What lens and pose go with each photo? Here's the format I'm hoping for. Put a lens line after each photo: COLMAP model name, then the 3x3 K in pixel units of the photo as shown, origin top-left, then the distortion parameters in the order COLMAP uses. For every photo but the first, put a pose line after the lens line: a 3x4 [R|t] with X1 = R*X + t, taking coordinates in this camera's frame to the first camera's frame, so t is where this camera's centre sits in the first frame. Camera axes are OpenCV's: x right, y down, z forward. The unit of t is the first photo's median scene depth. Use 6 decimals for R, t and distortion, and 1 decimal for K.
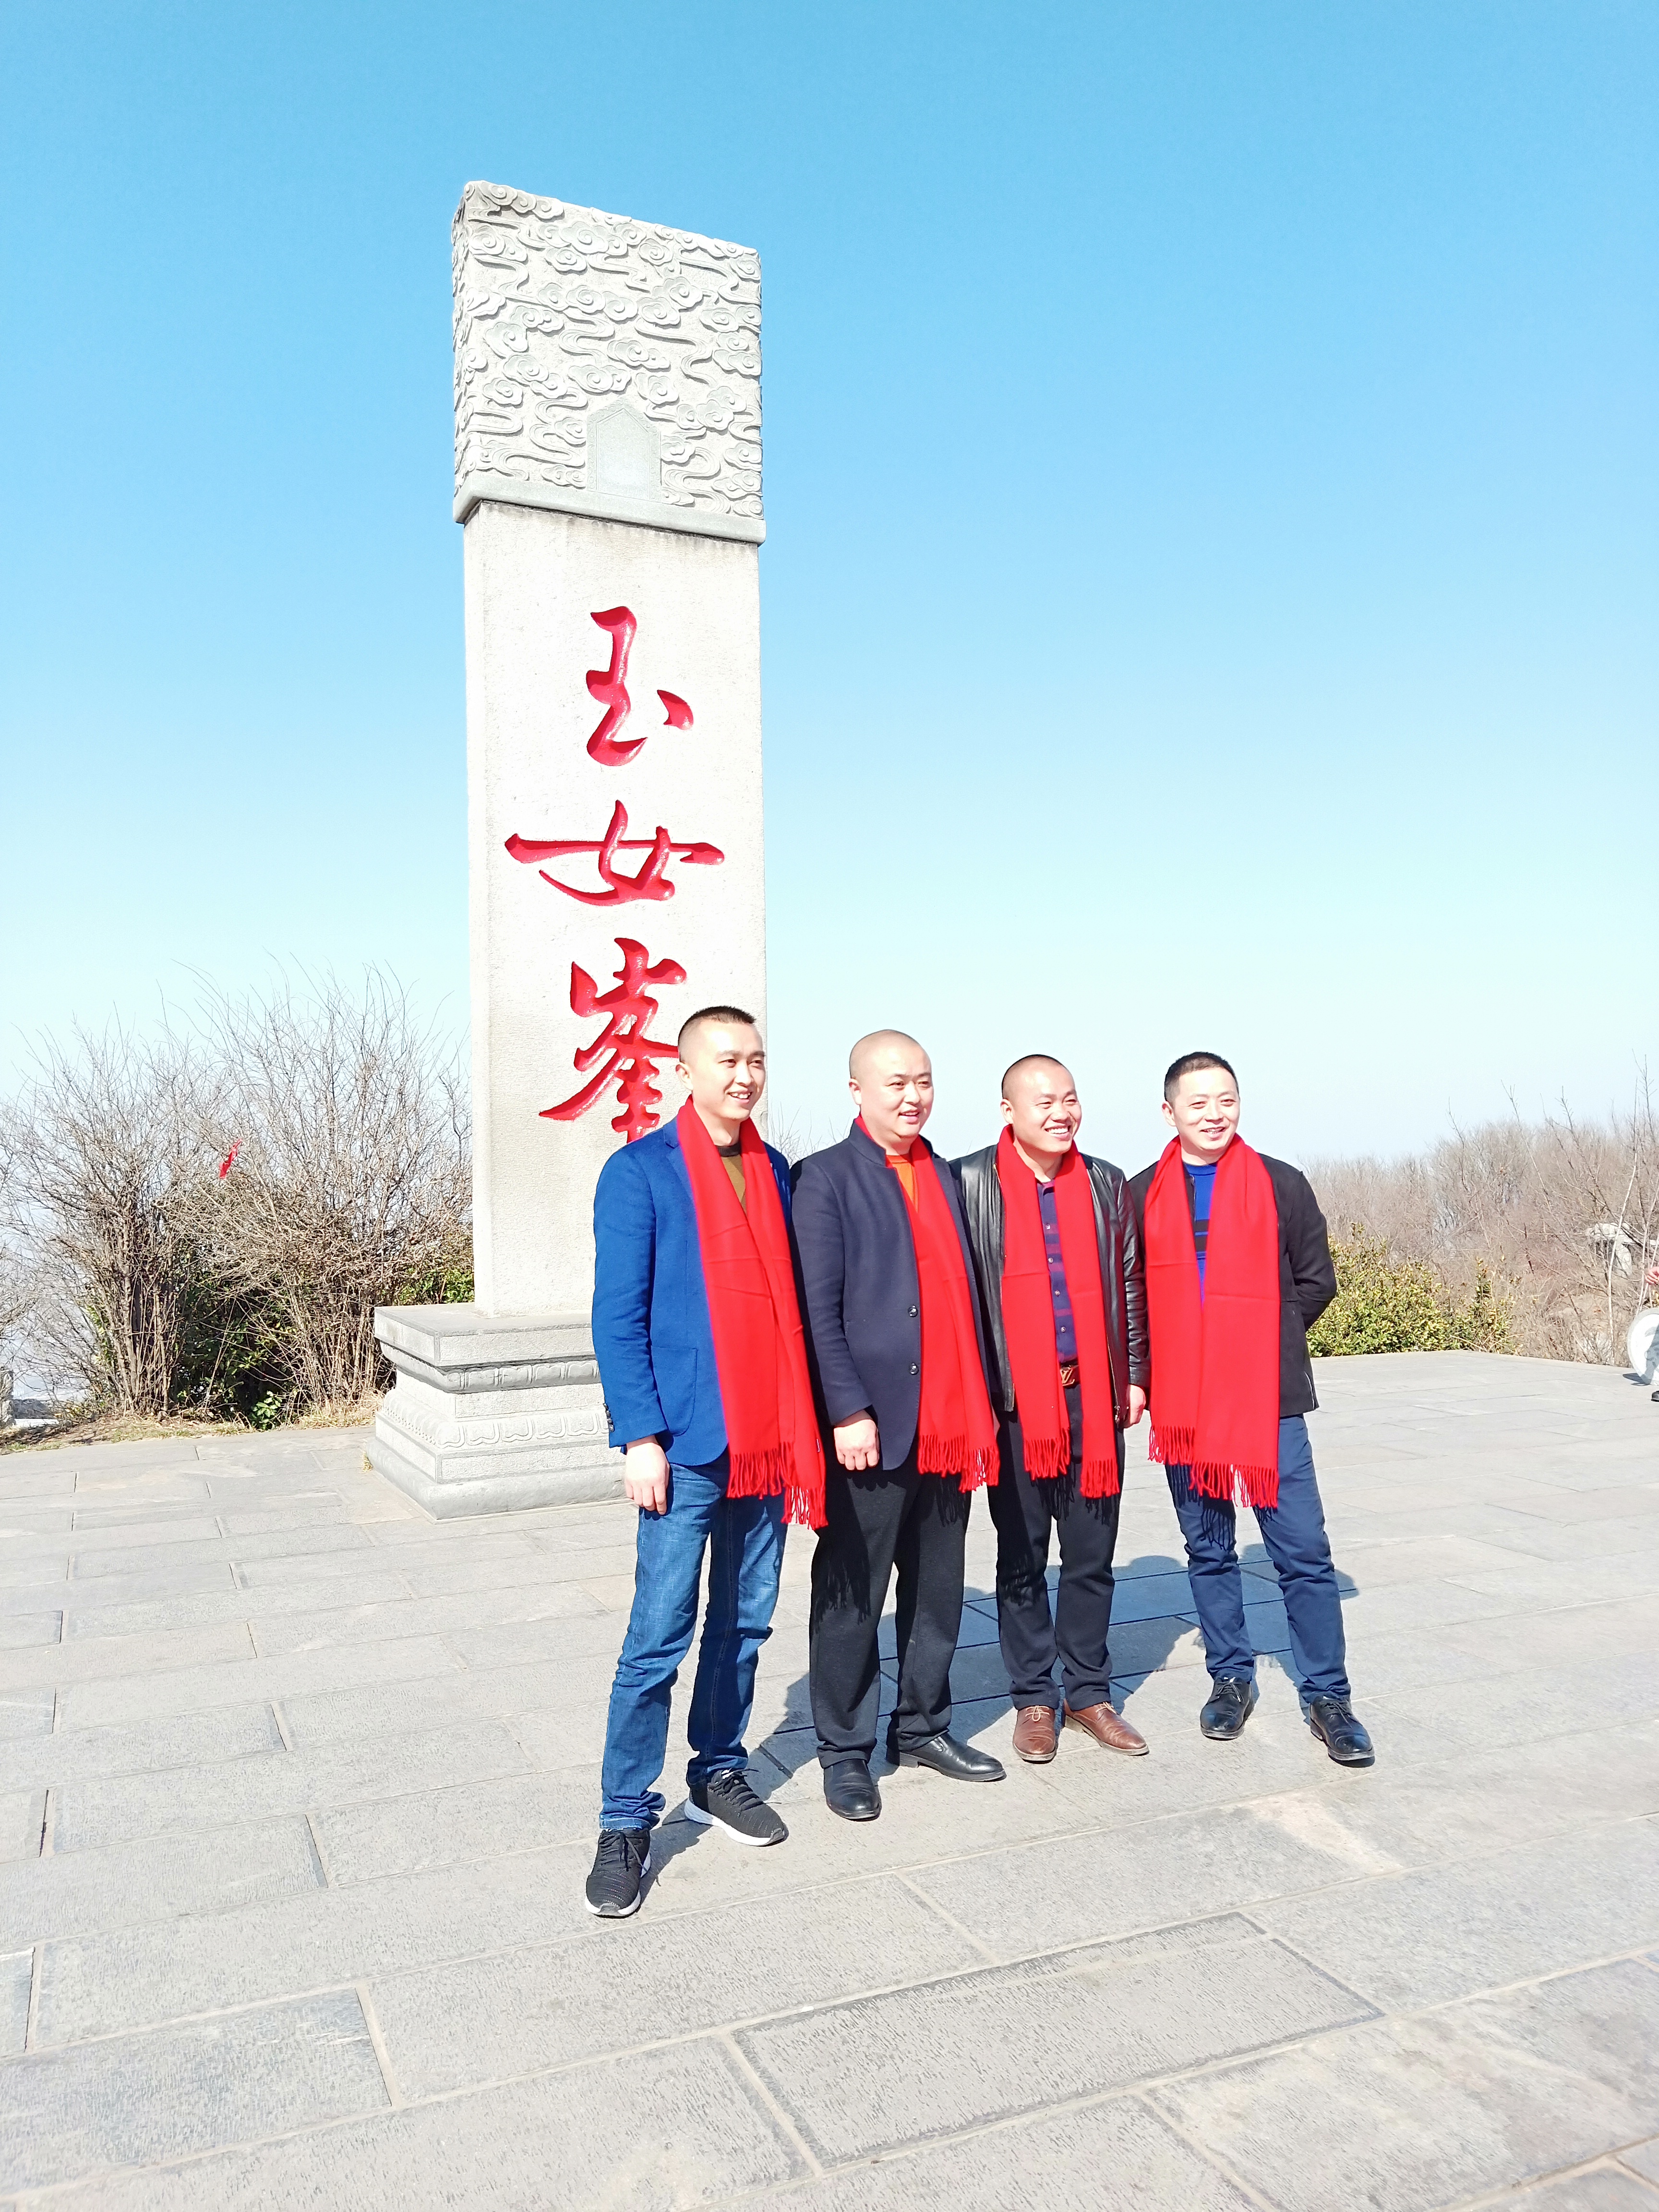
lens RADIAL K [[1616.2, 0, 821.4], [0, 1616.2, 1109.7], [0, 0, 1]] dist [0.045278, -0.022860]
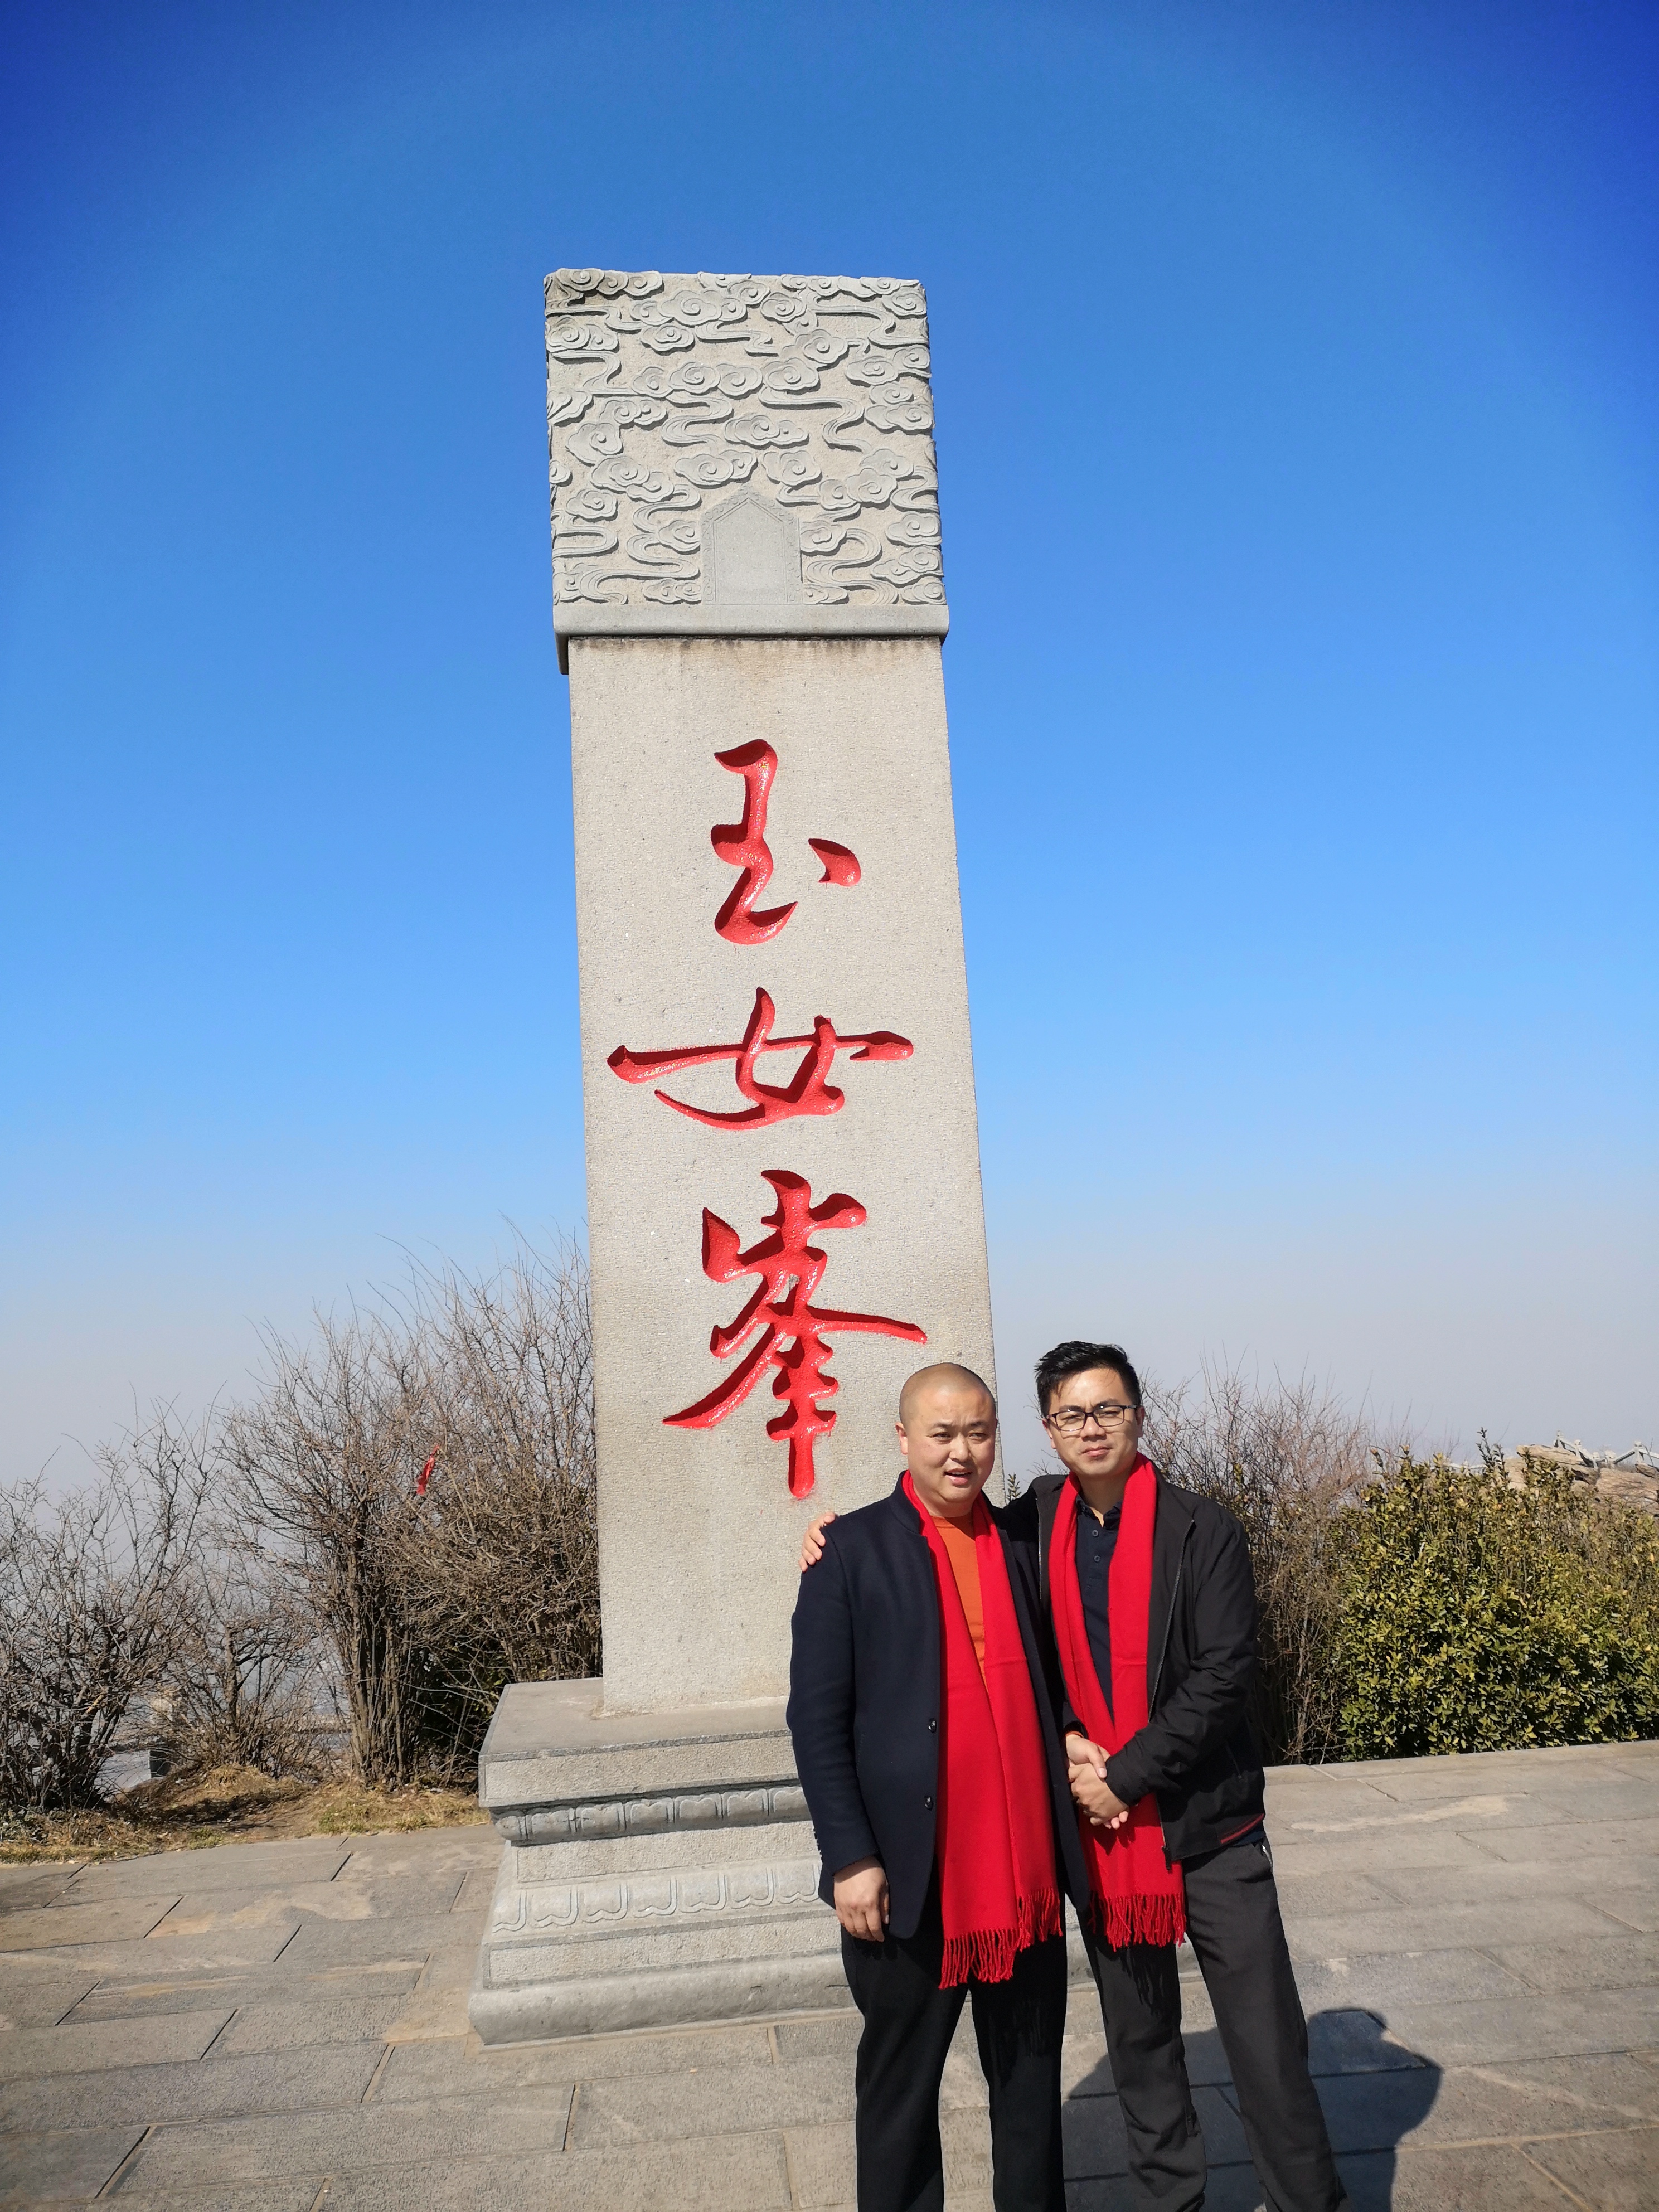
lens RADIAL K [[1668.4, 0, 837.0], [0, 1668.4, 1107.9], [0, 0, 1]] dist [0.047018, -0.040142]
pose [[0.949306, -0.093144, -0.300236, 0.134957], [0.051691, 0.988346, -0.143181, -0.023956], [0.310073, 0.120403, 0.943058, 0.292468]]
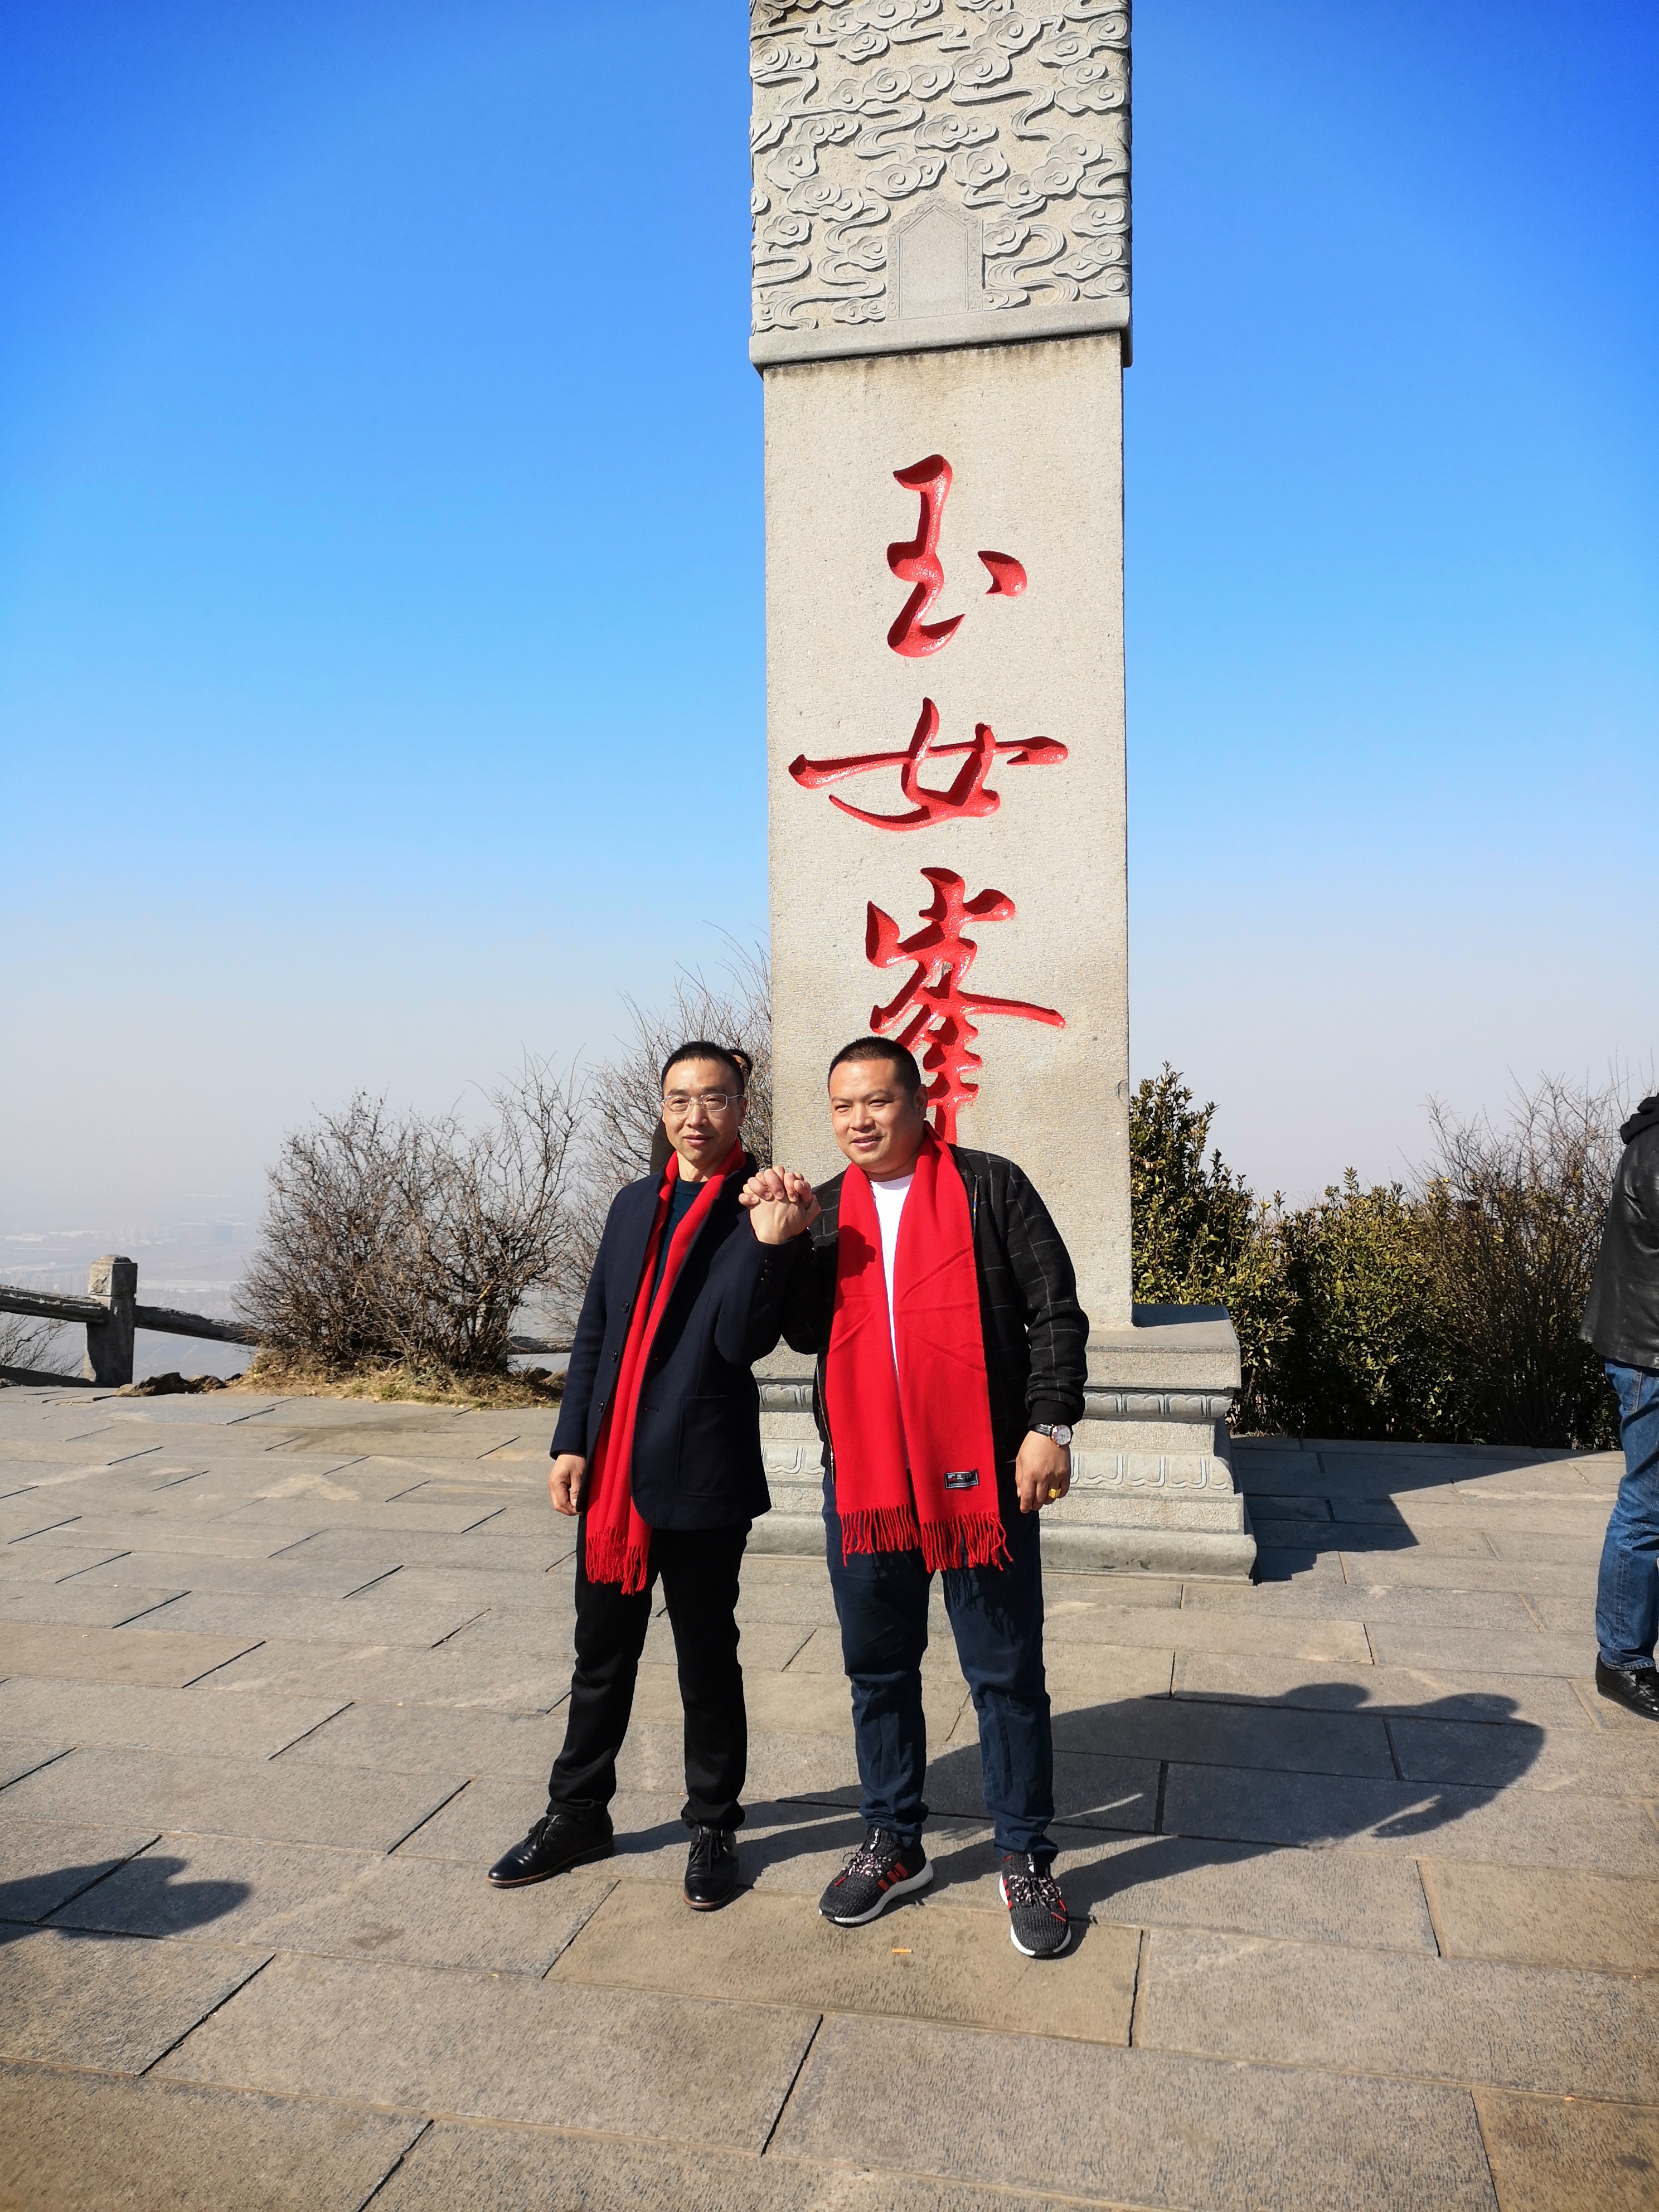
lens RADIAL K [[1668.4, 0, 846.2], [0, 1668.4, 1093.2], [0, 0, 1]] dist [0.047018, -0.040142]
pose [[0.808633, 0.001729, -0.588310, 0.336690], [0.012986, 0.999700, 0.020786, -0.010807], [0.588169, -0.024448, 0.808368, 0.295472]]
